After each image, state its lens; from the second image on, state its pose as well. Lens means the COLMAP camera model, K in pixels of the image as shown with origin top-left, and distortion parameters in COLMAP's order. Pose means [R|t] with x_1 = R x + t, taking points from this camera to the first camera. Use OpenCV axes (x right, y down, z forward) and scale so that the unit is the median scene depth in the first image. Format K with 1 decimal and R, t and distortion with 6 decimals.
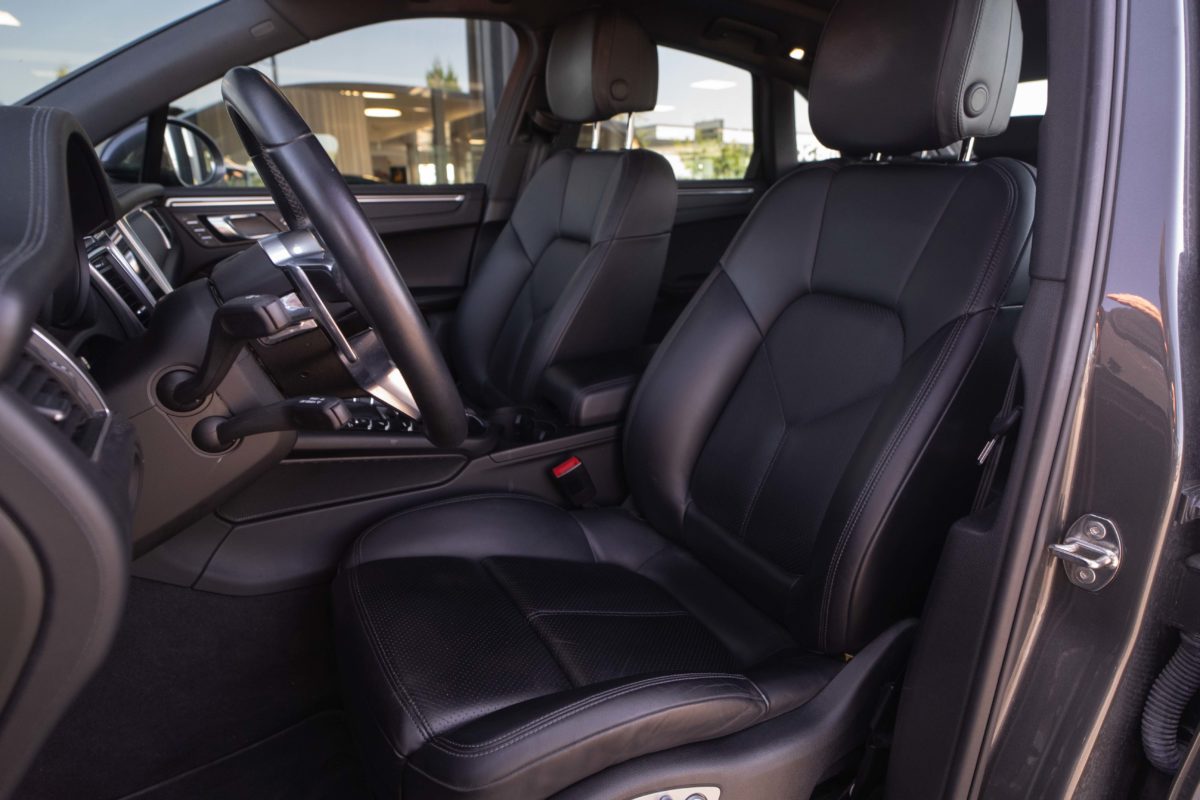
lens RADIAL K [[630.0, 0, 615.1], [0, 630.0, 379.4], [0, 0, 1]] dist [0.000309, 0.002391]
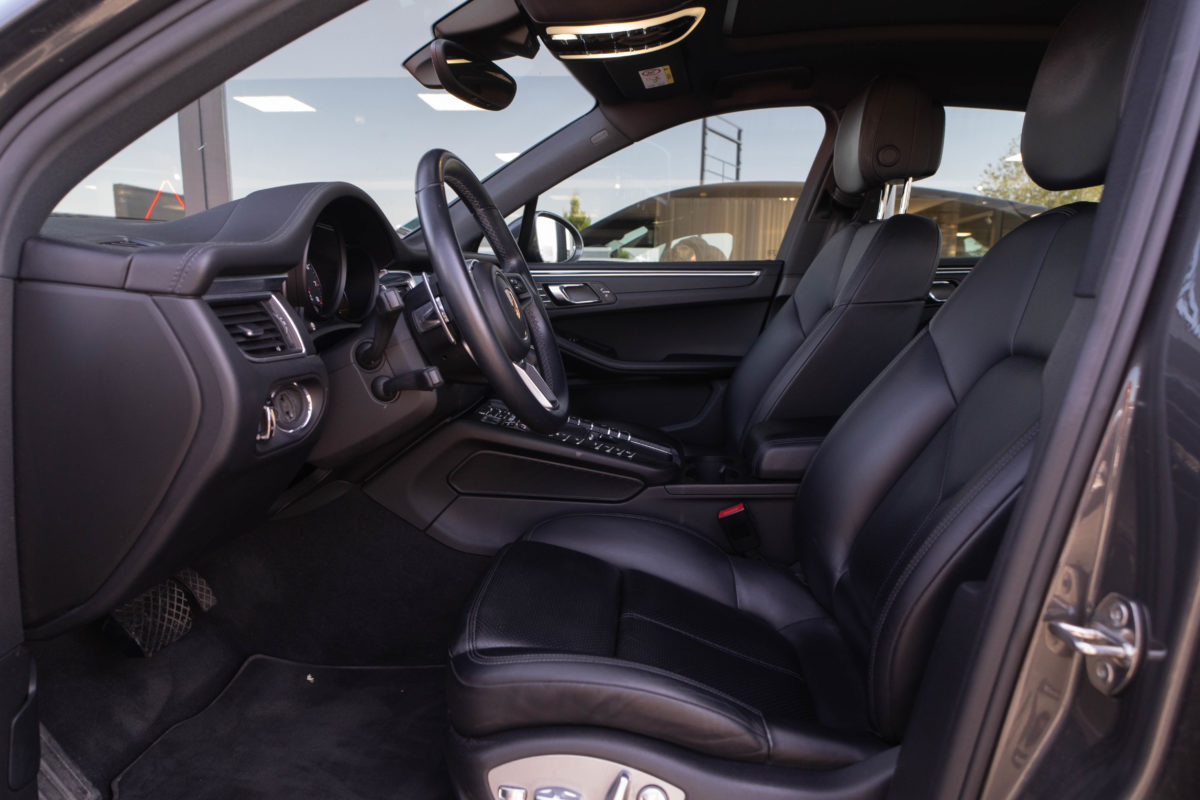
lens RADIAL K [[630.0, 0, 603.1], [0, 630.0, 402.0], [0, 0, 1]] dist [0.000309, 0.002391]
pose [[0.850778, 0.106148, -0.514694, 0.238713], [-0.155617, 0.986351, -0.053810, 0.048909], [0.501957, 0.125876, 0.855684, -0.004836]]
